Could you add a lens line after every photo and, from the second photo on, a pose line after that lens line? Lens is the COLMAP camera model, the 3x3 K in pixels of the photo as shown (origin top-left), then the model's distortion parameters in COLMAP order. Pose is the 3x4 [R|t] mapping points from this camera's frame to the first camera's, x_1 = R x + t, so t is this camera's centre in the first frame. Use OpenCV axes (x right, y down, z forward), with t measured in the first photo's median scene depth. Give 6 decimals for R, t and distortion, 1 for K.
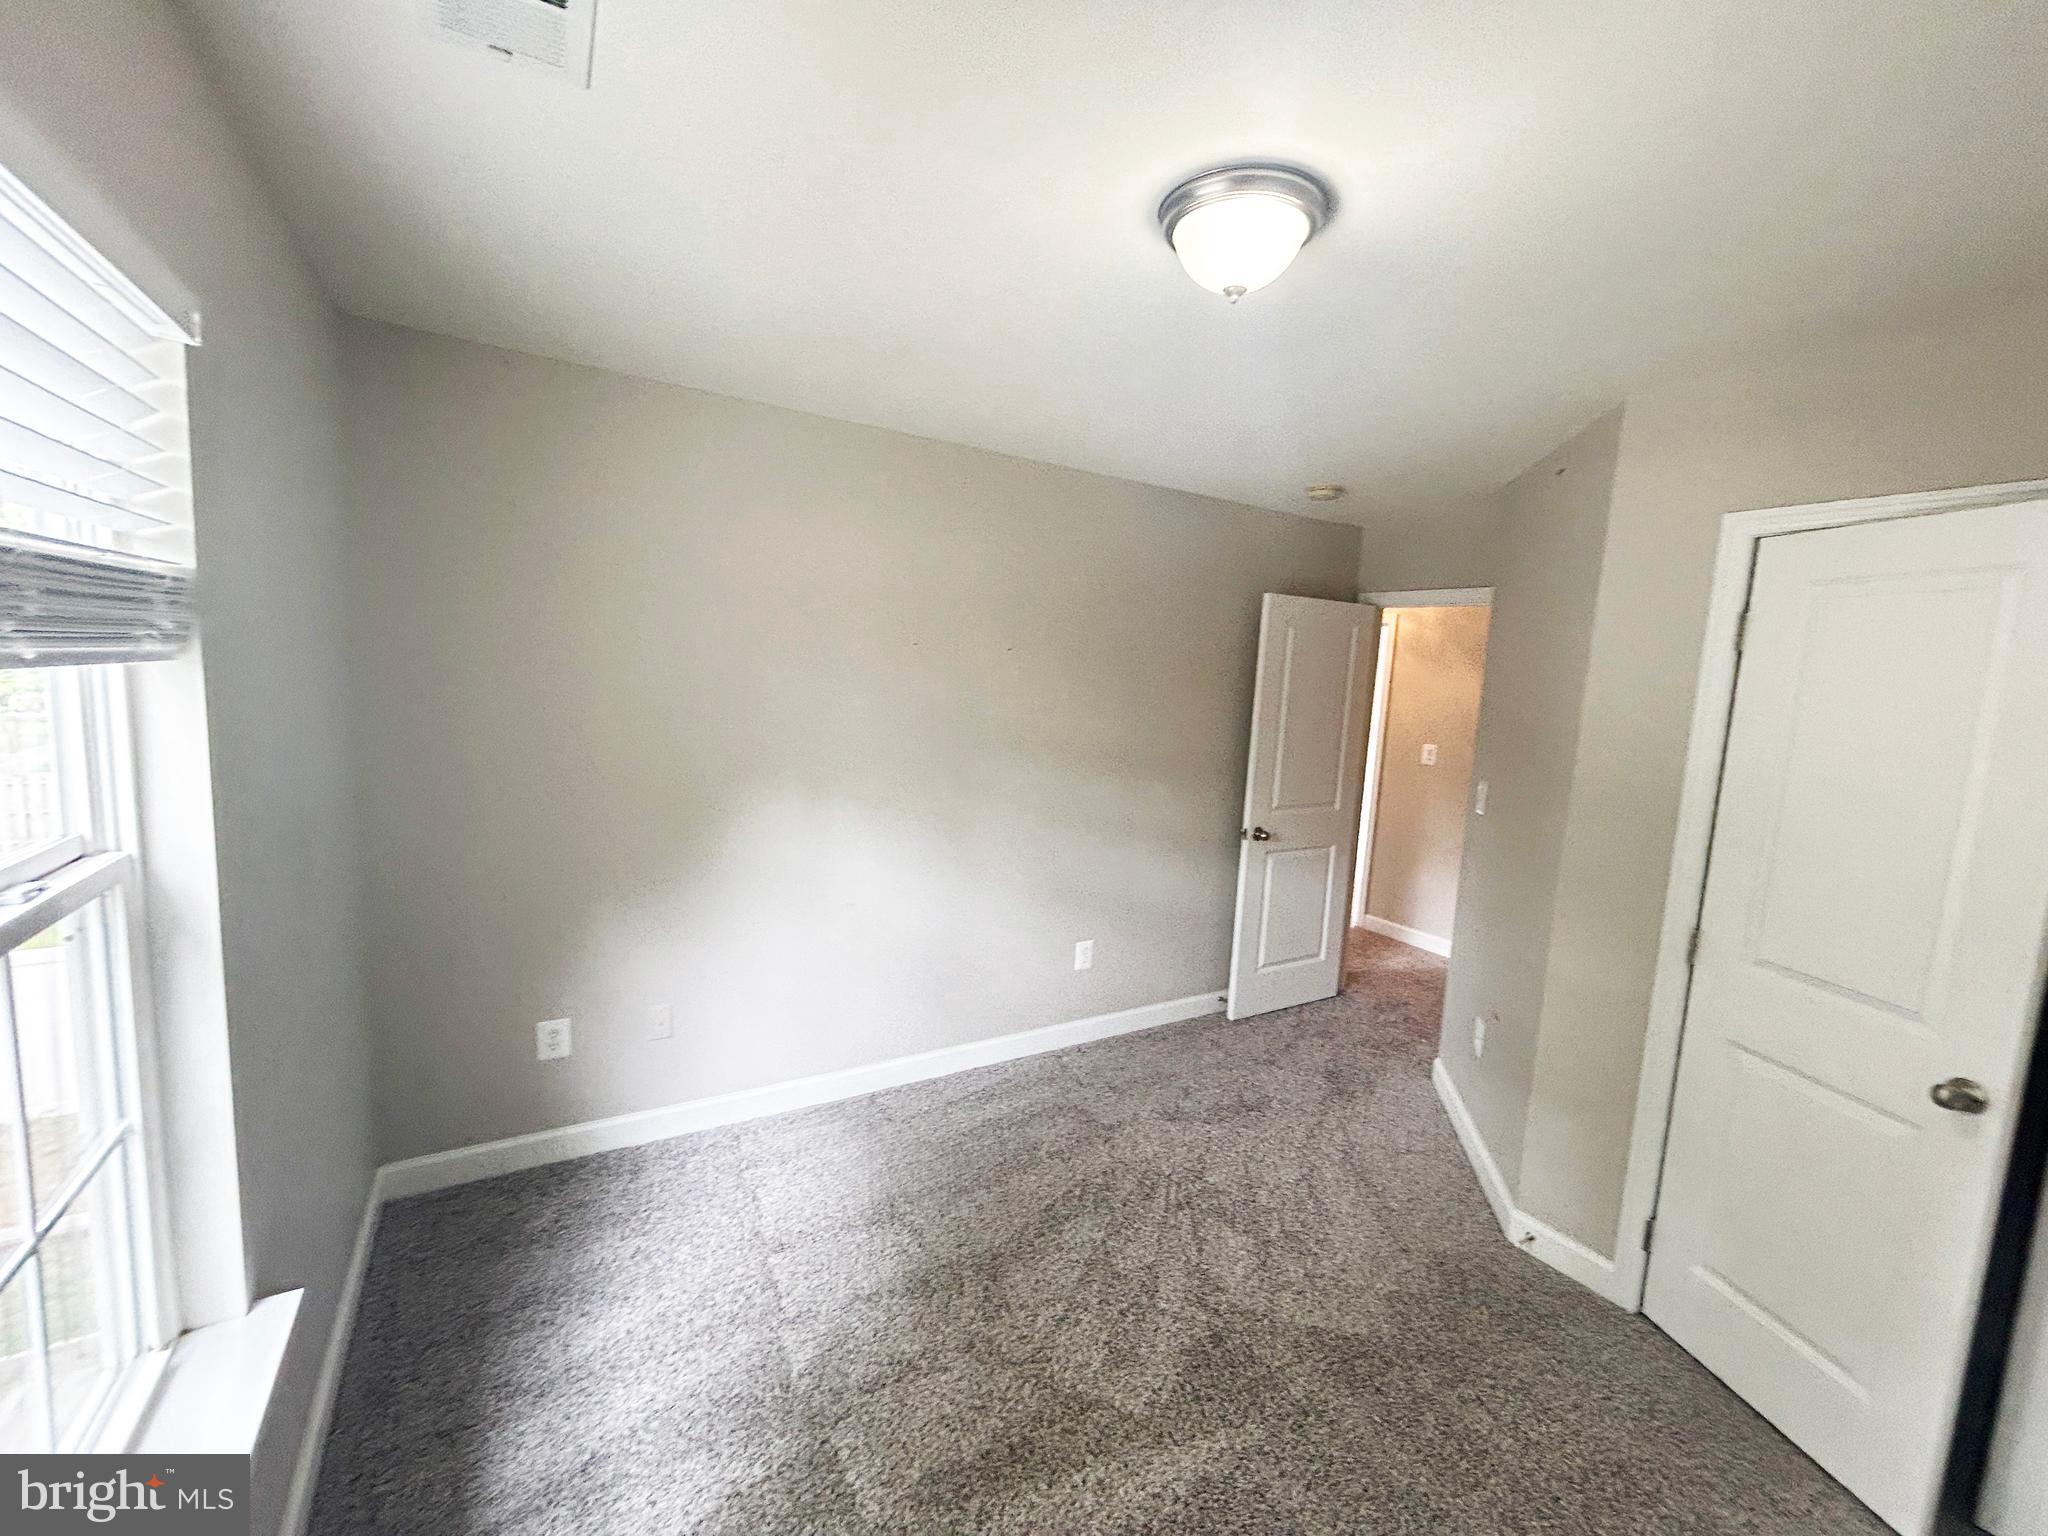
lens RADIAL K [[833.0, 0, 1020.4], [0, 833.0, 765.0], [0, 0, 1]] dist [0.000686, 0.001133]
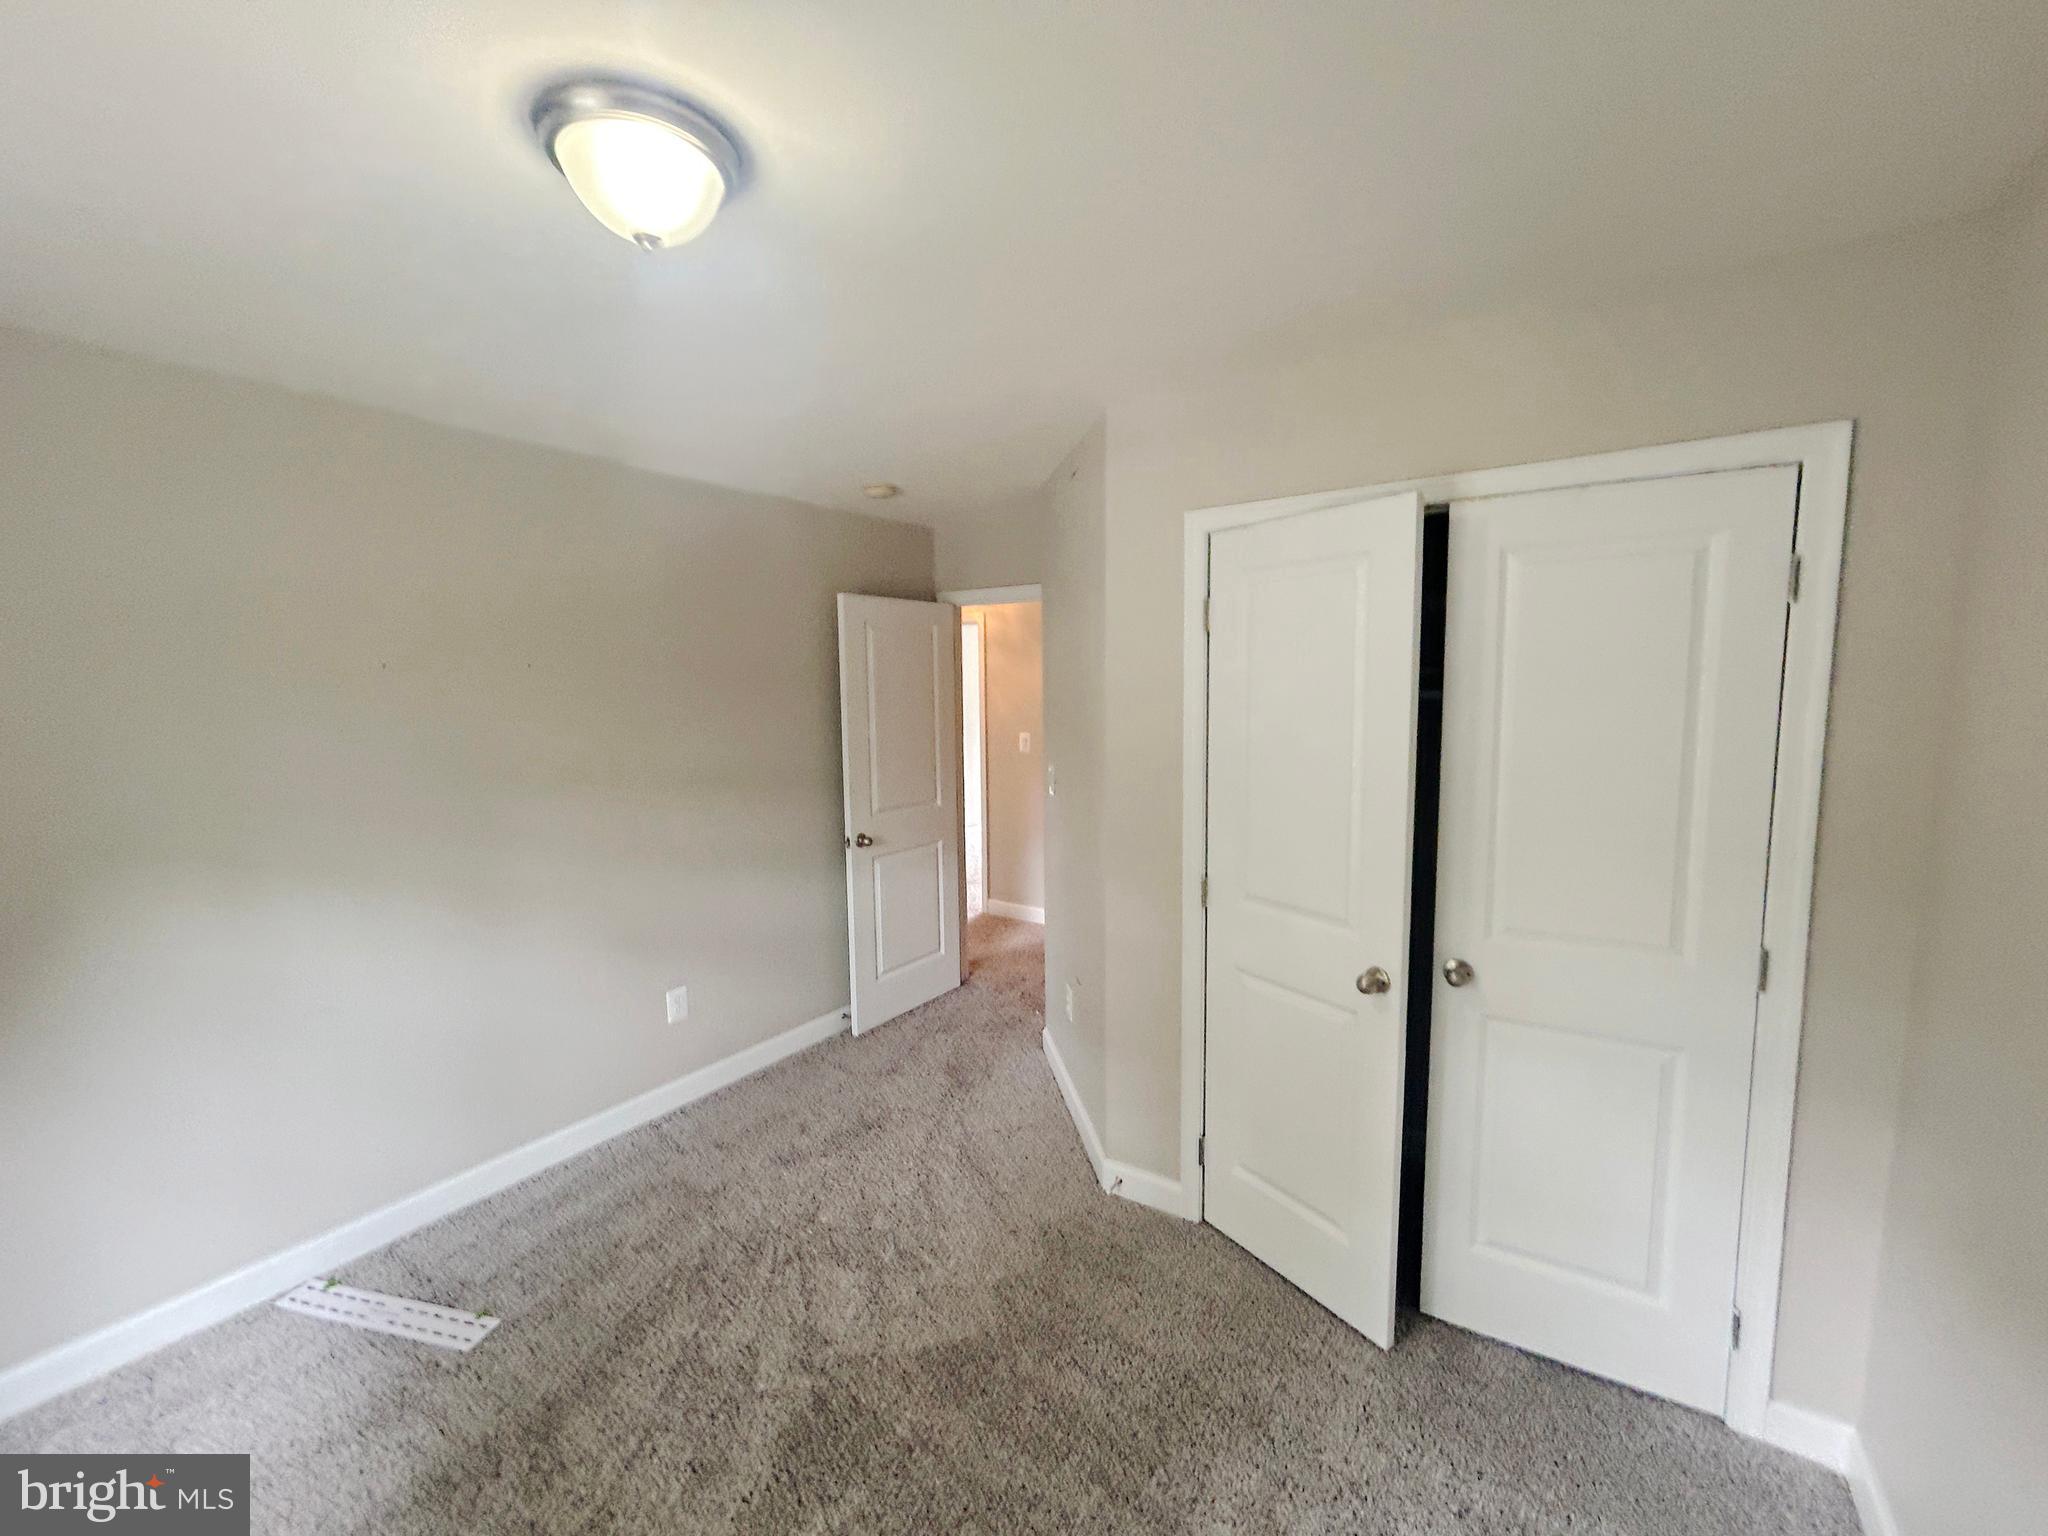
lens RADIAL K [[833.0, 0, 1029.3], [0, 833.0, 766.8], [0, 0, 1]] dist [0.000686, 0.001133]
pose [[0.909271, -0.104680, 0.402825, 0.119137], [0.106979, 0.994118, 0.016859, 0.002011], [-0.402221, 0.027764, 0.915122, 0.039925]]
